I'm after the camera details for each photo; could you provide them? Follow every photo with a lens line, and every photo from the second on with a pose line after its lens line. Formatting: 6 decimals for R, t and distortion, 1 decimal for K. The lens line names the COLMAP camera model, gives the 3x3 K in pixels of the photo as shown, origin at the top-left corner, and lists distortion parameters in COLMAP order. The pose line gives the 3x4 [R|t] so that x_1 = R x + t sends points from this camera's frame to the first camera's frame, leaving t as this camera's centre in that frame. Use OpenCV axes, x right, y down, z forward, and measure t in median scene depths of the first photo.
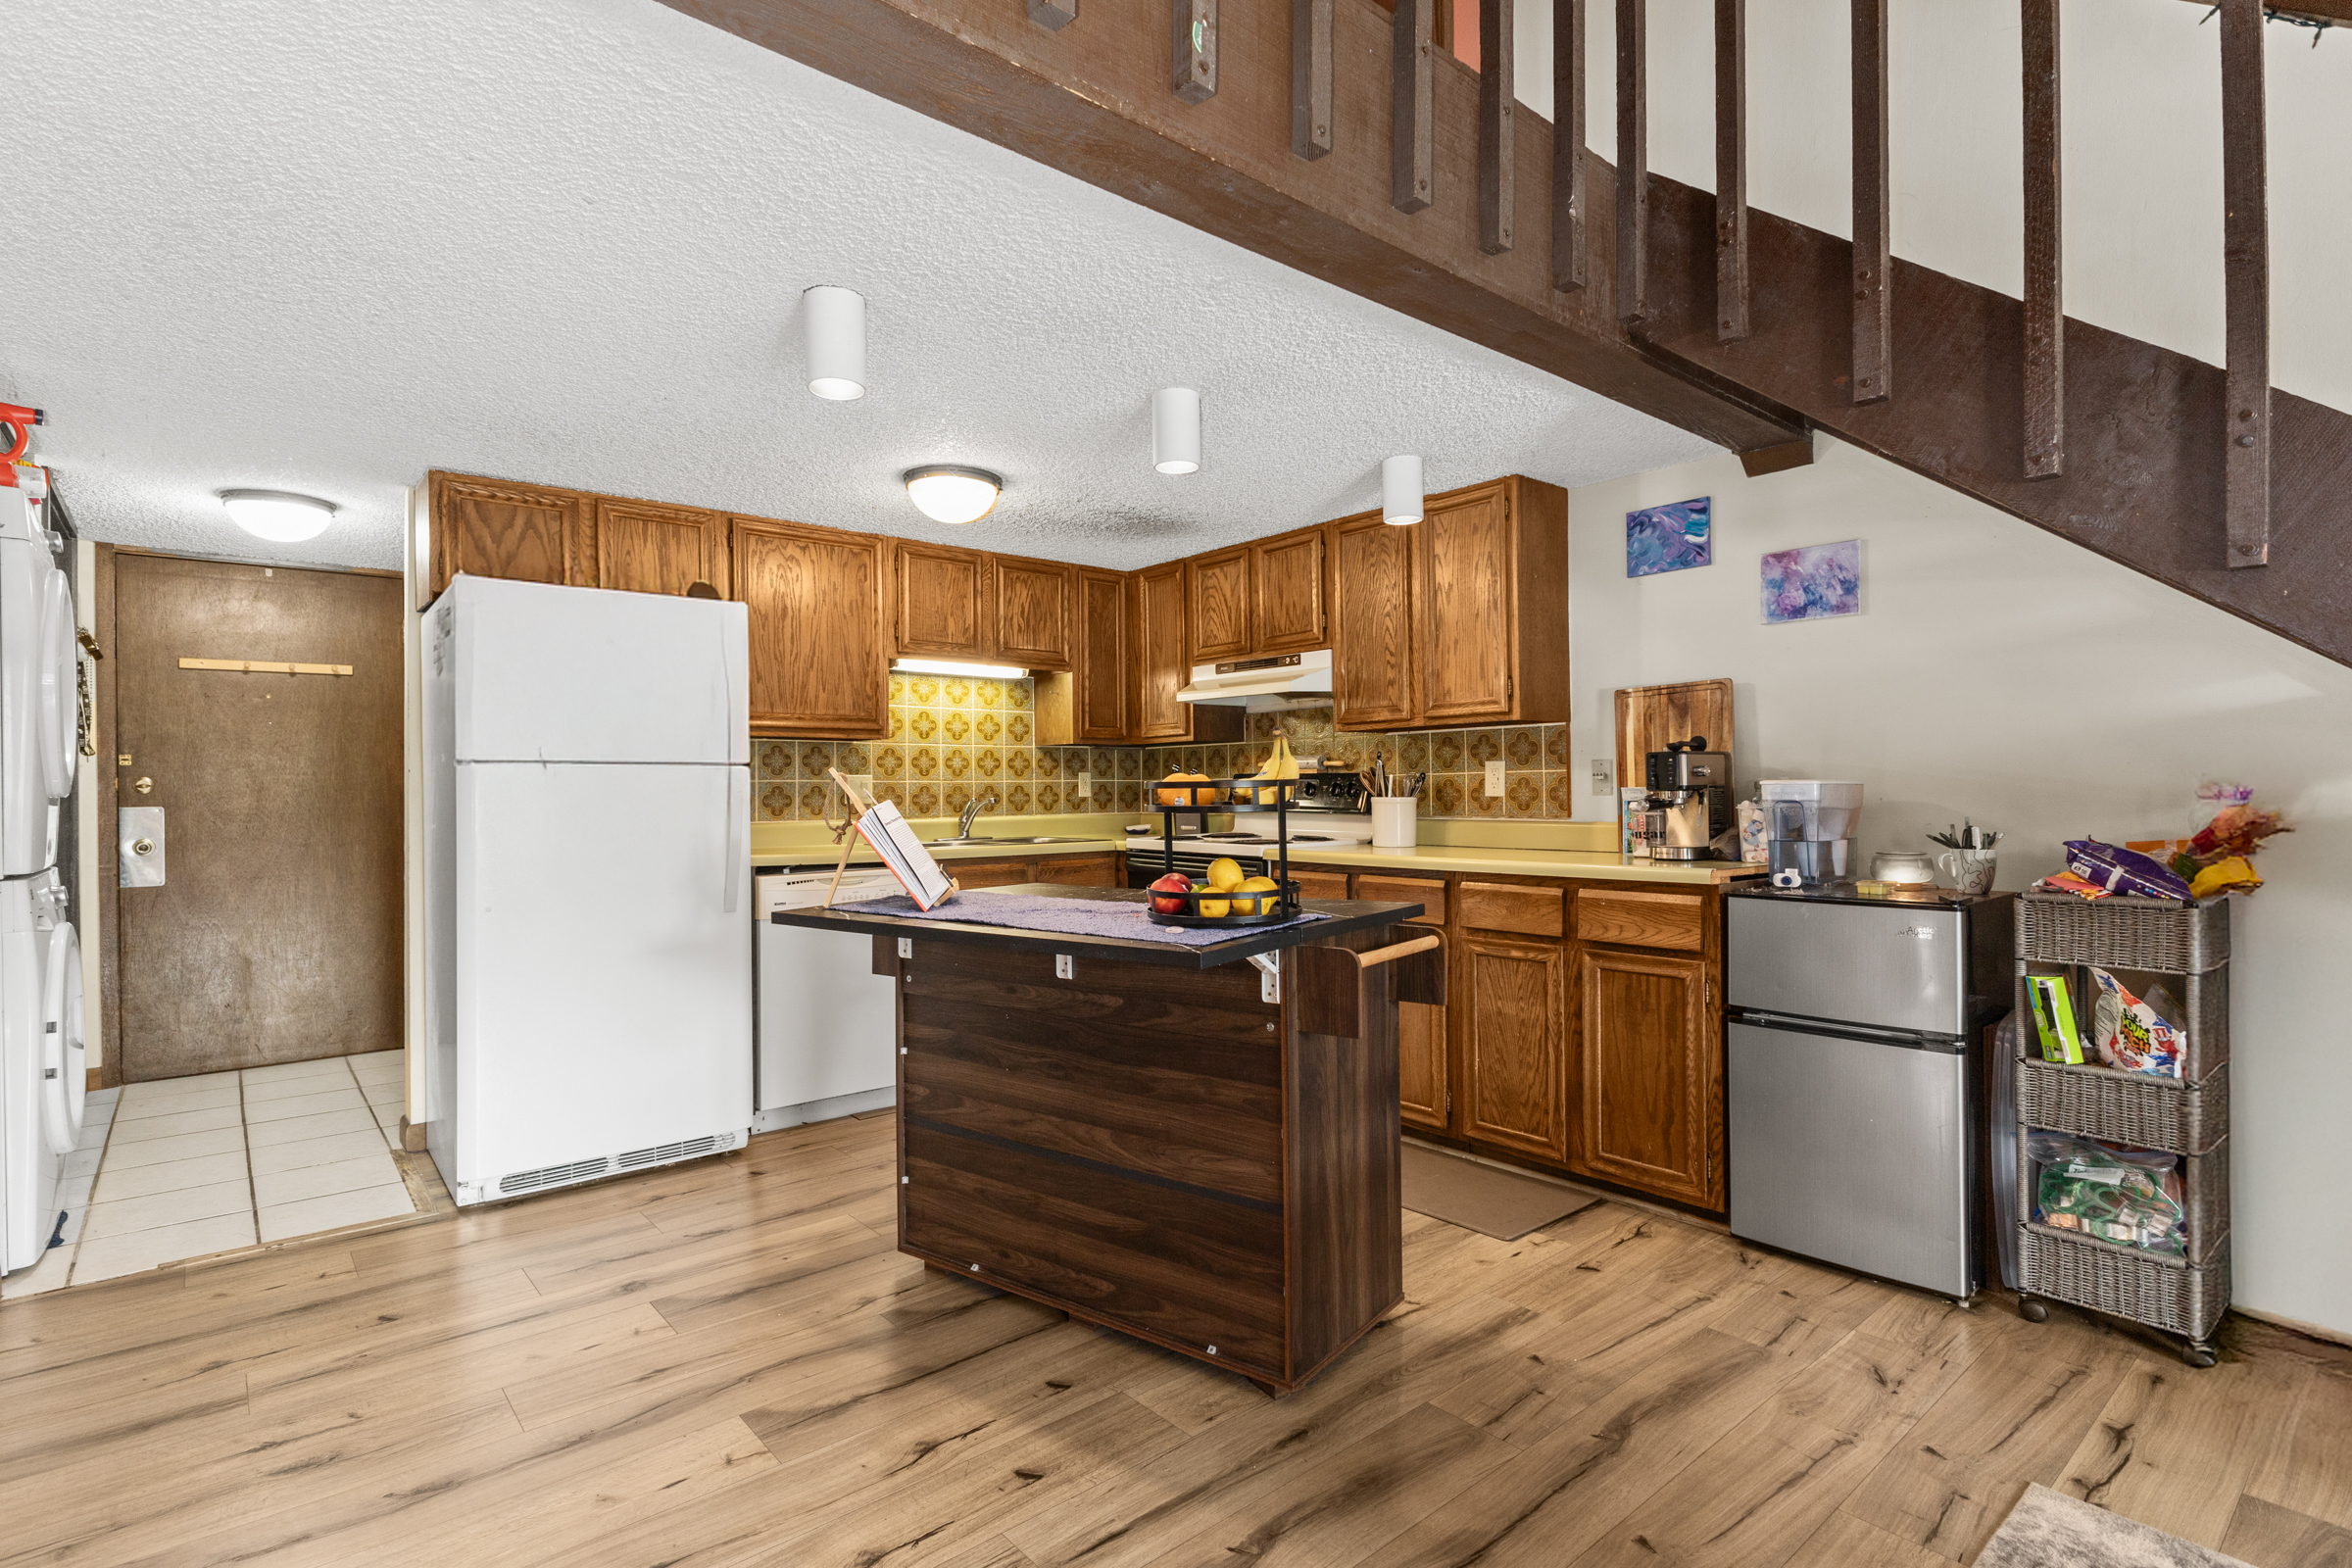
lens RADIAL K [[1140.7, 0, 1167.0], [0, 1140.7, 787.9], [0, 0, 1]] dist [0.002895, -0.000492]
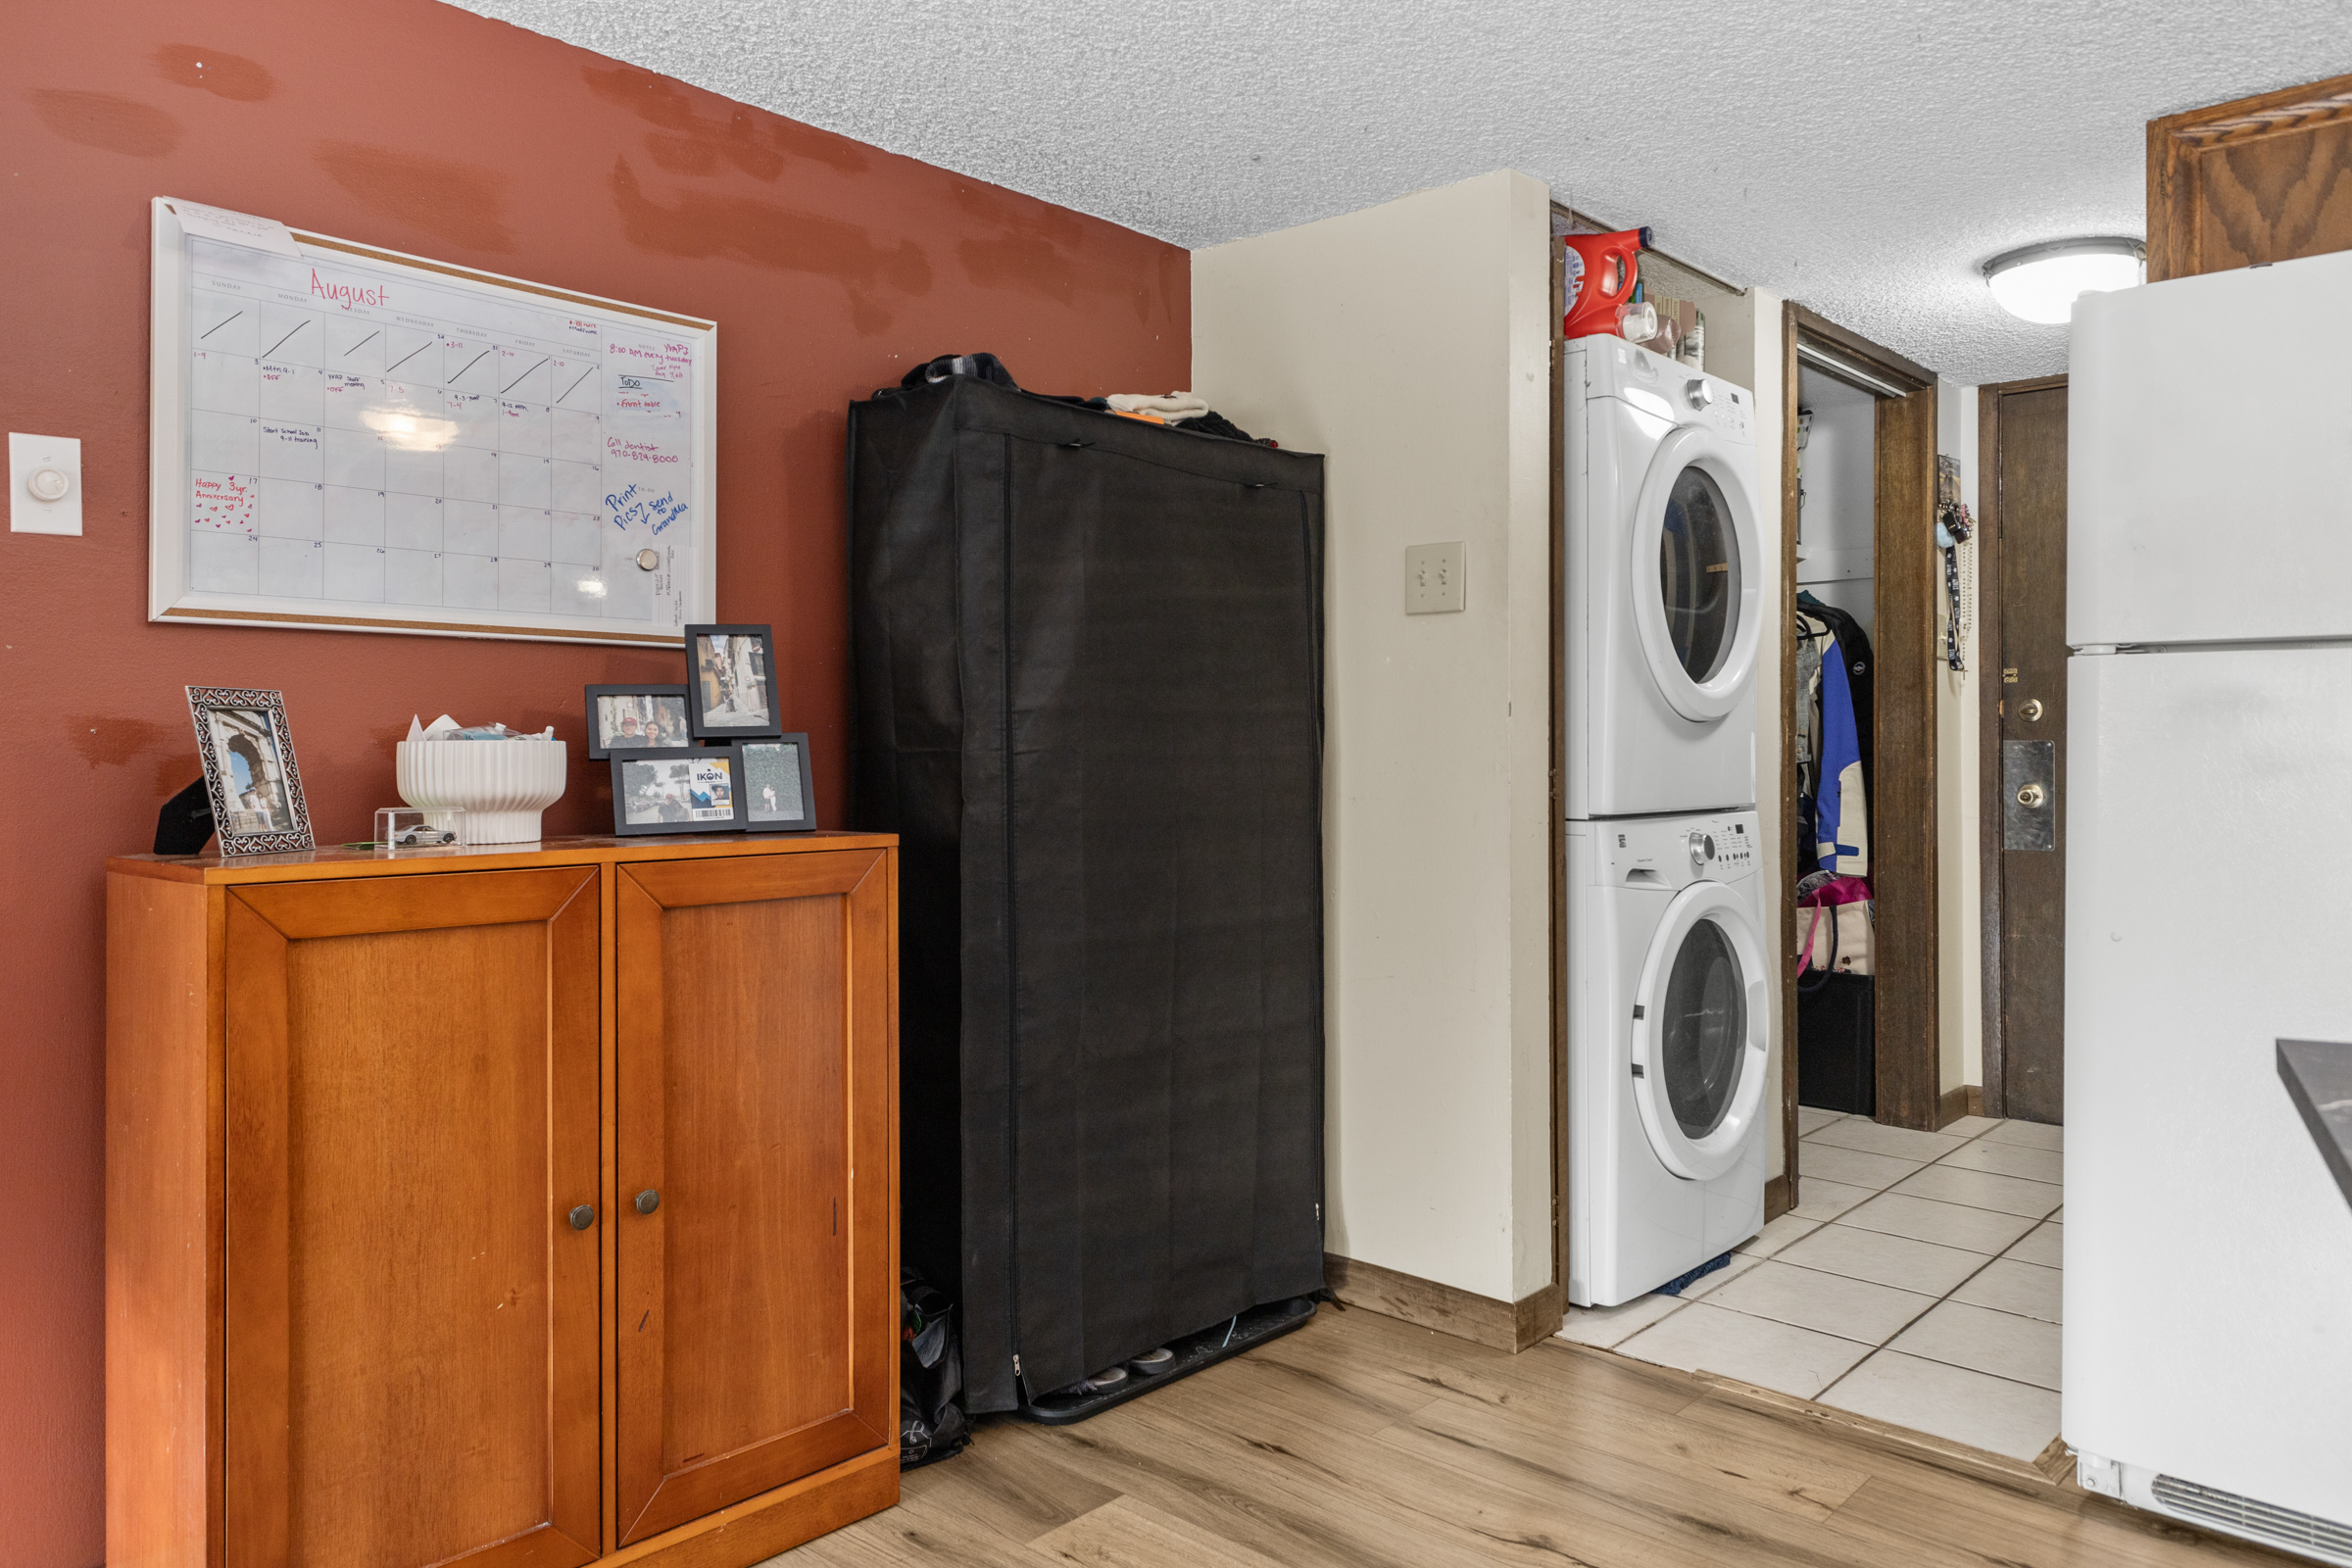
lens RADIAL K [[1624.0, 0, 1171.3], [0, 1624.0, 739.7], [0, 0, 1]] dist [0.027436, -0.005056]
pose [[0.130372, 0.007911, -0.991434, 0.066410], [0.000707, 0.999967, 0.008073, 0.009044], [0.991465, -0.001754, 0.130362, 0.393023]]
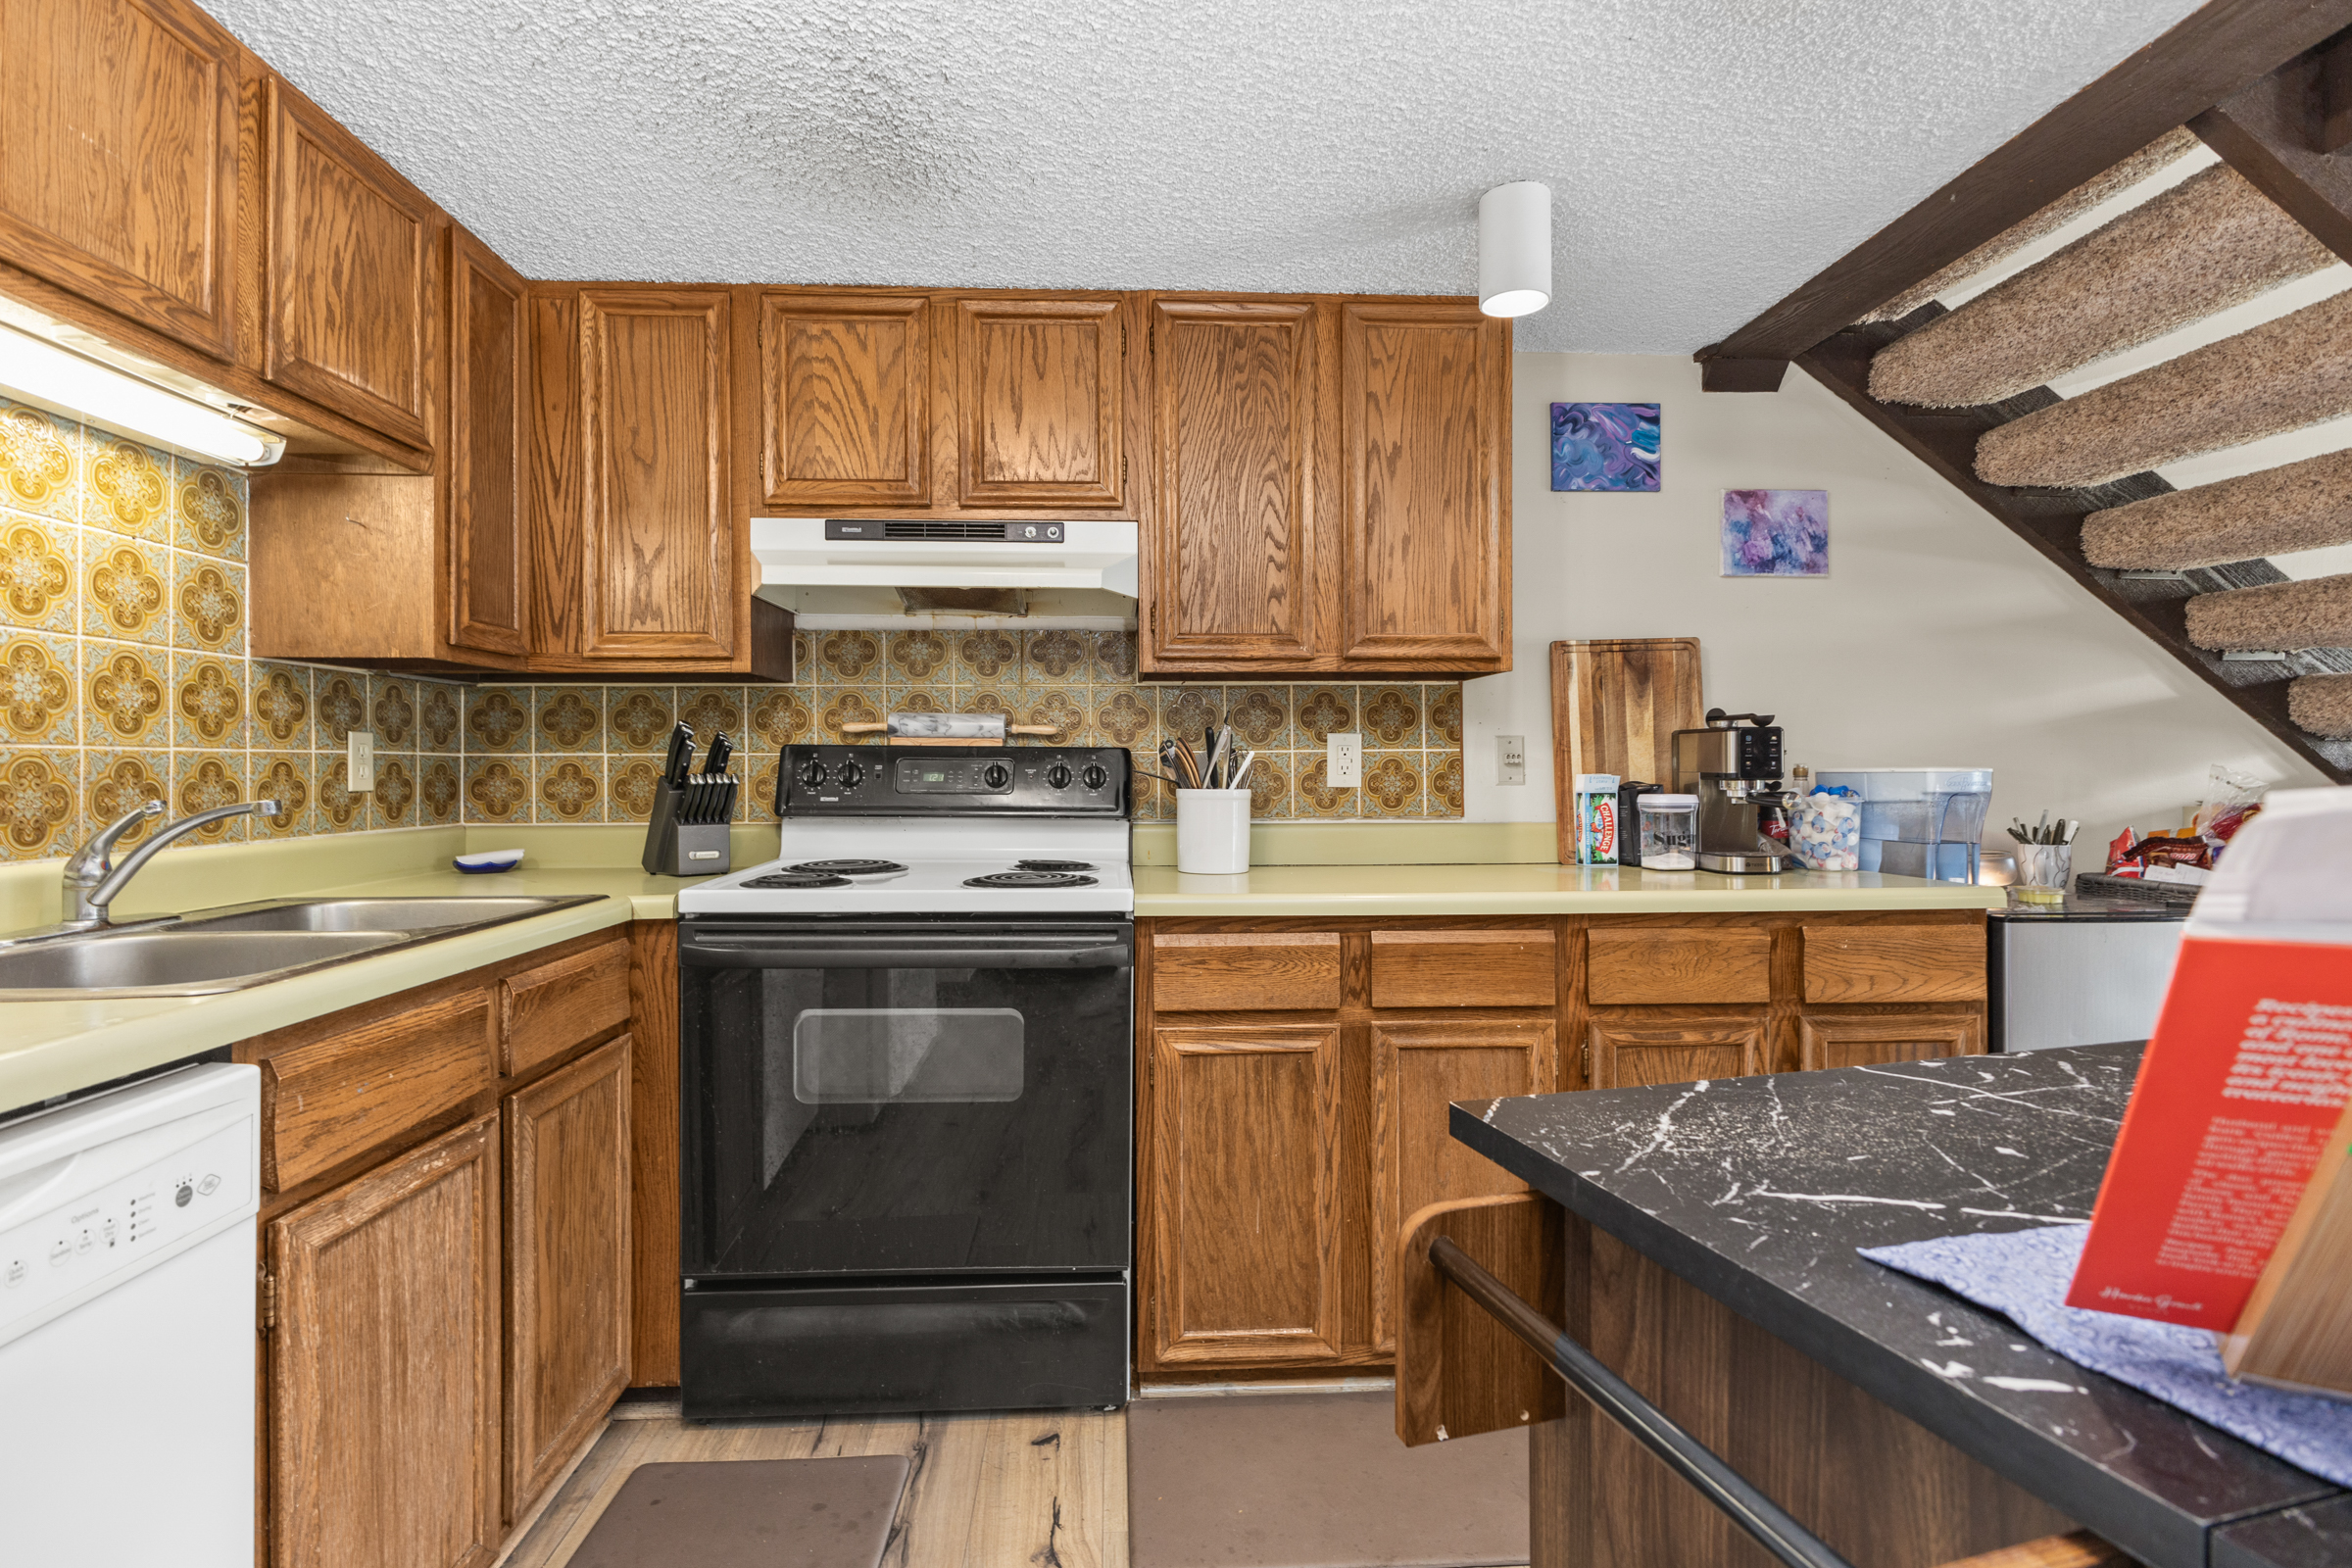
lens RADIAL K [[1130.9, 0, 1175.7], [0, 1130.9, 770.6], [0, 0, 1]] dist [0.001770, 0.000199]
pose [[0.600002, 0.004907, 0.799983, -0.313512], [-0.004805, 0.999985, -0.002530, 0.000166], [-0.799984, -0.002326, 0.600017, 0.723580]]
